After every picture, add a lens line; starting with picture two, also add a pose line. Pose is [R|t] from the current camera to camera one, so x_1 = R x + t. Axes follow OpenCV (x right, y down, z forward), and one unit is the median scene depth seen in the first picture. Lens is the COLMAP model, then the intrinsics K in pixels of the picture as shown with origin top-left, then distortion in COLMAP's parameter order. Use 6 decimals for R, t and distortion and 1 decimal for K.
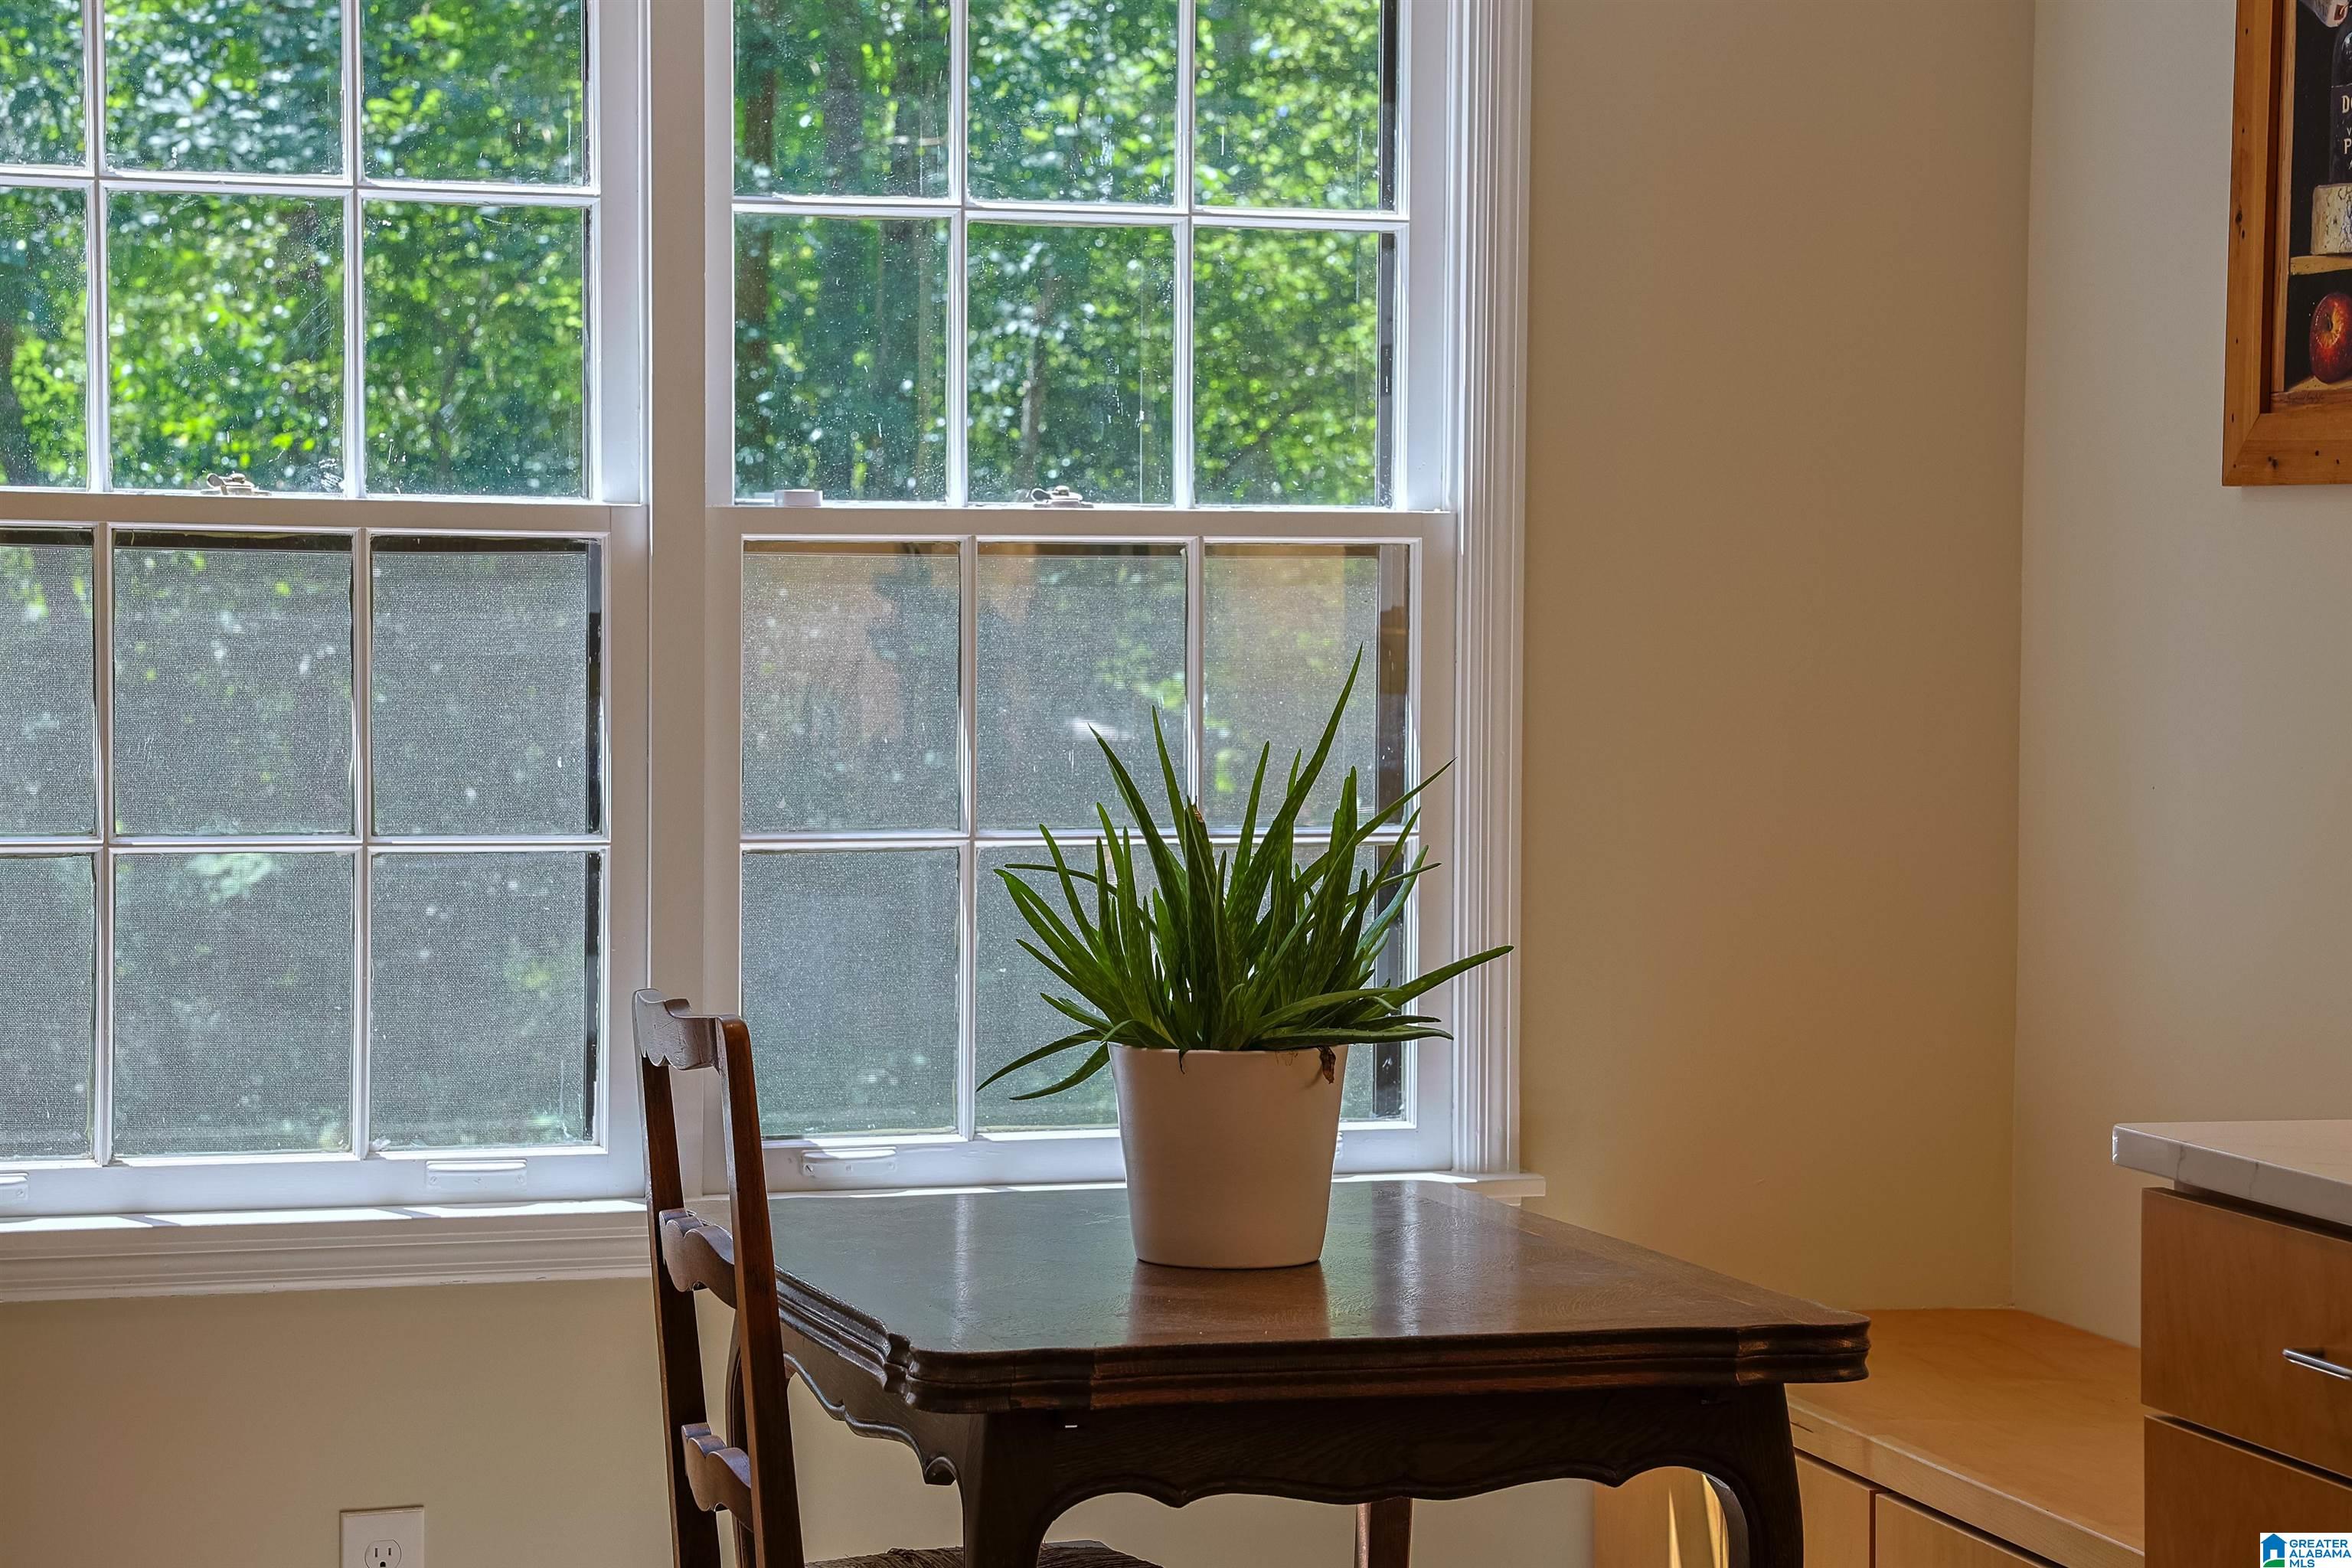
lens RADIAL K [[4640.5, 0, 1176.0], [0, 4640.5, 784.0], [0, 0, 1]] dist [0.193272, -0.052099]
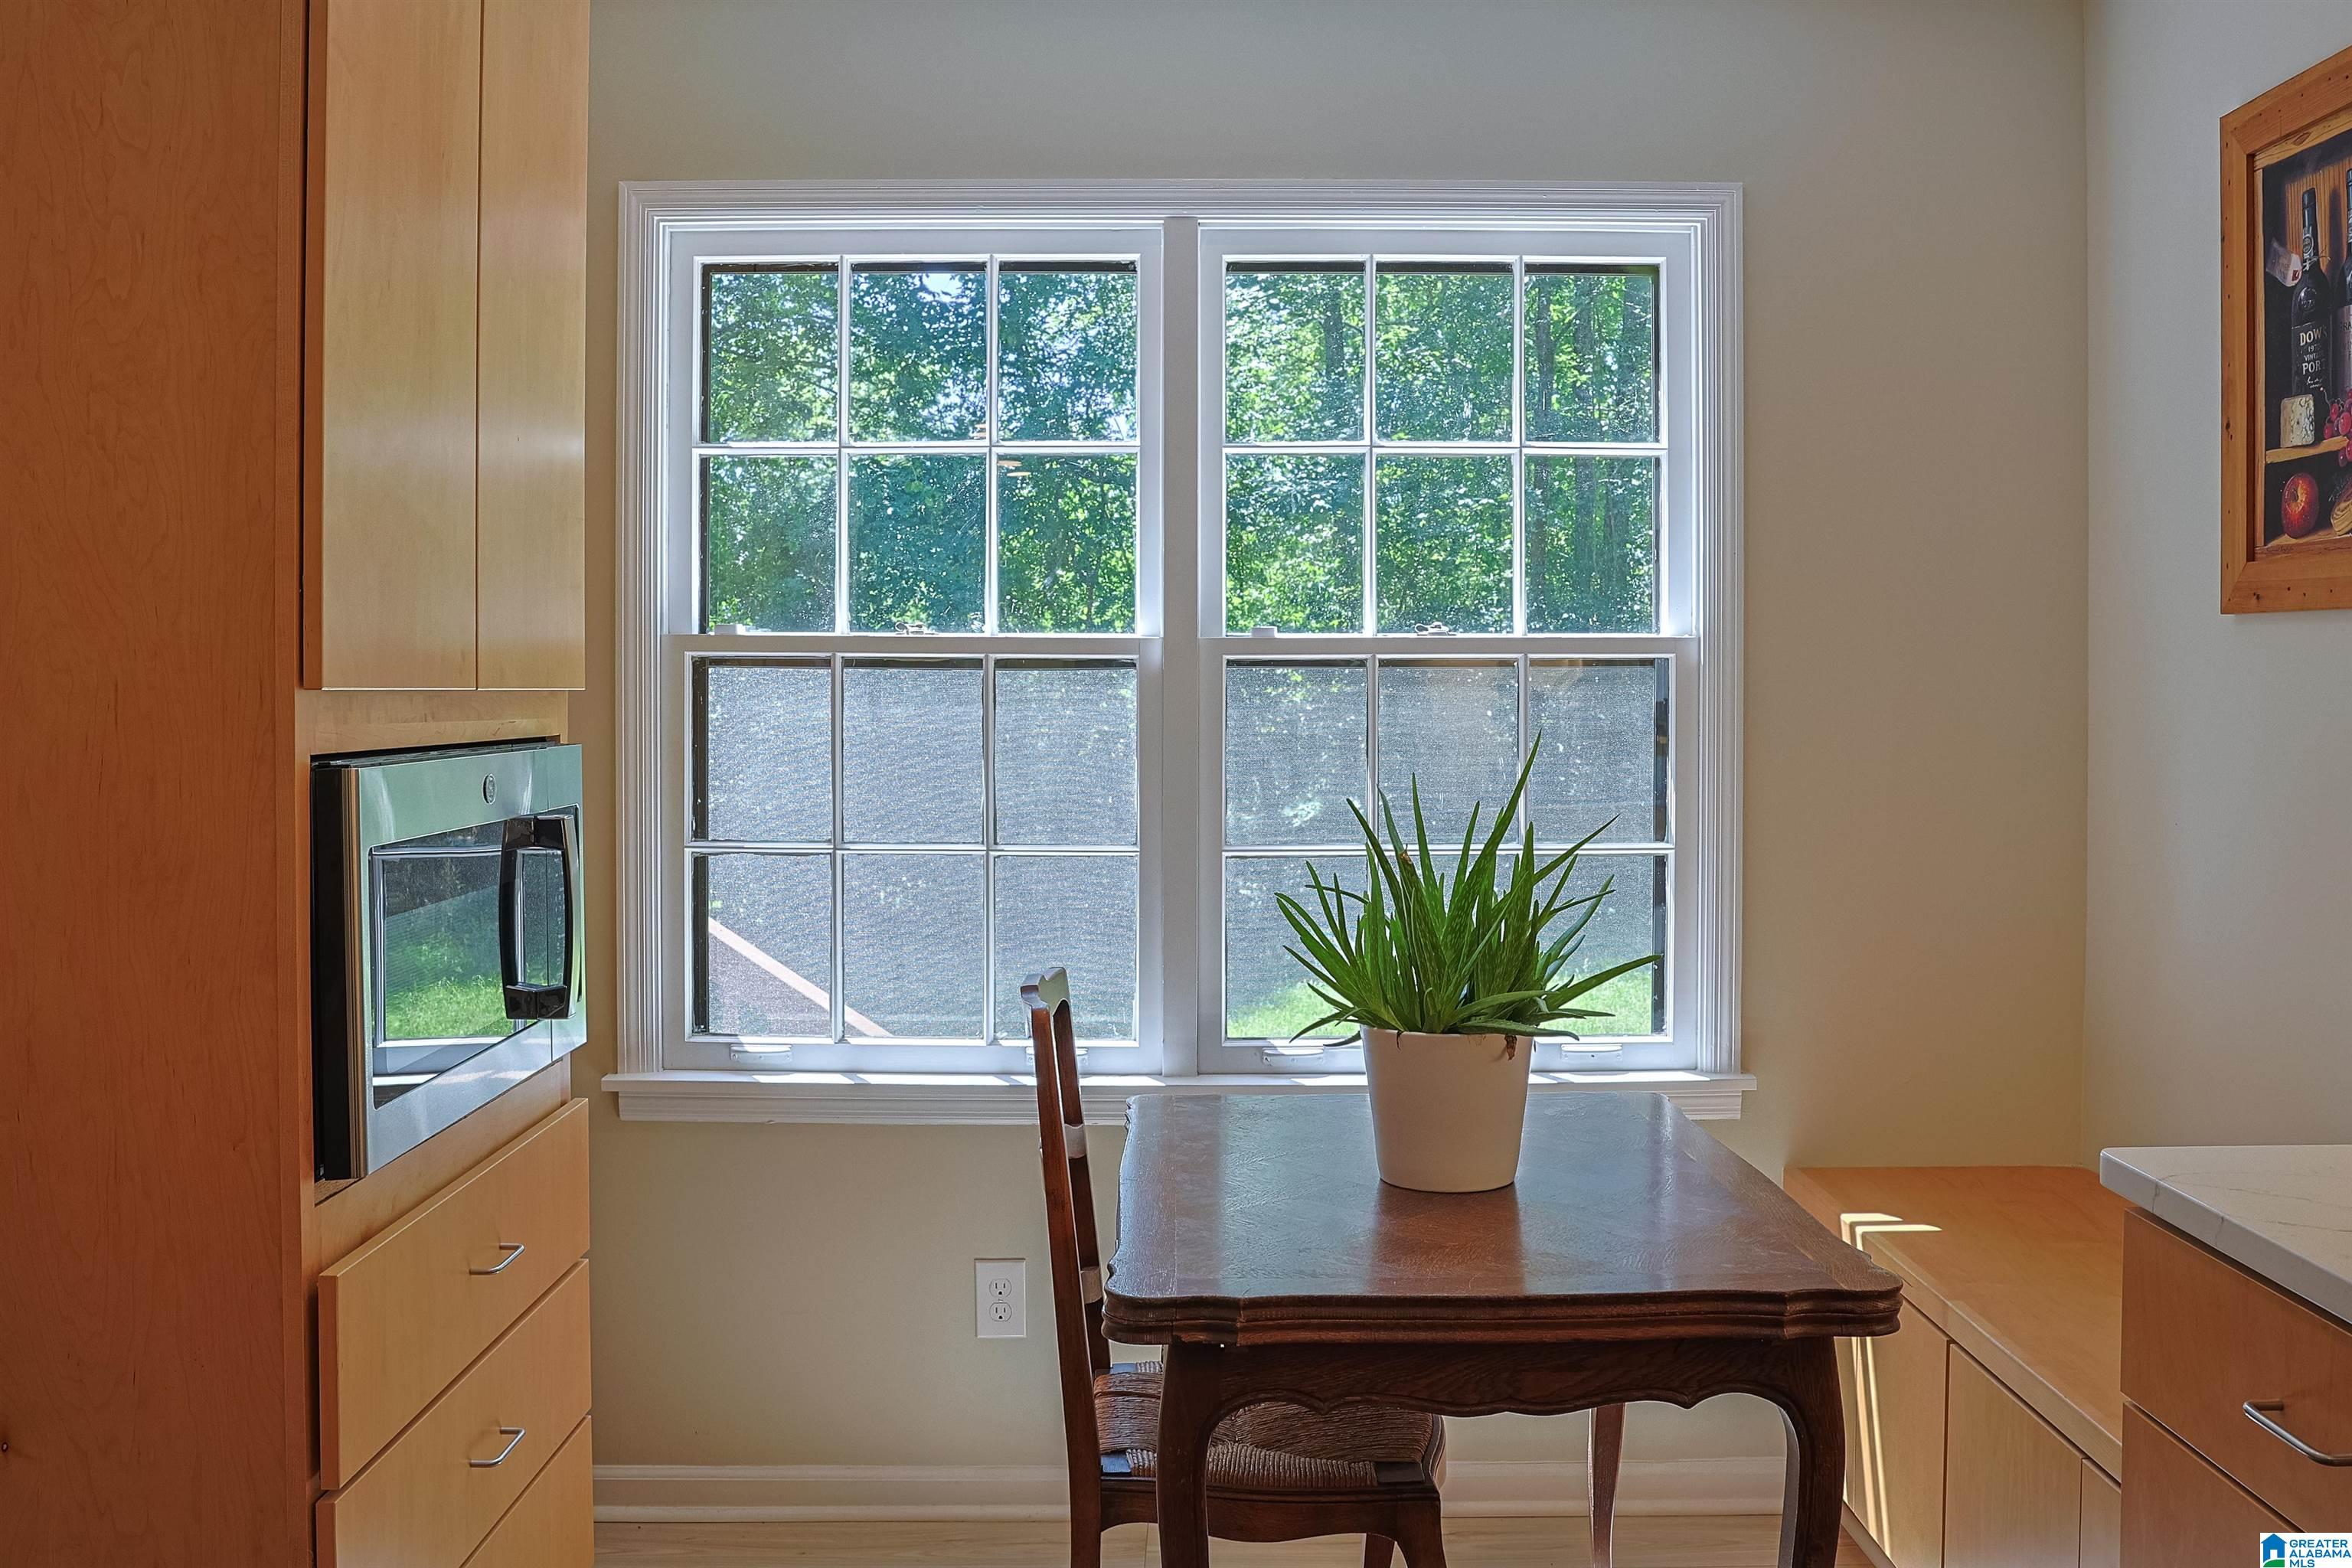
lens RADIAL K [[1940.1, 0, 1281.7], [0, 1940.1, 709.2], [0, 0, 1]] dist [-0.141638, 0.114613]
pose [[0.966388, -0.002281, -0.257080, 0.097605], [-0.005408, 0.999559, -0.029197, -0.017063], [0.257033, 0.029606, 0.965949, 0.386733]]
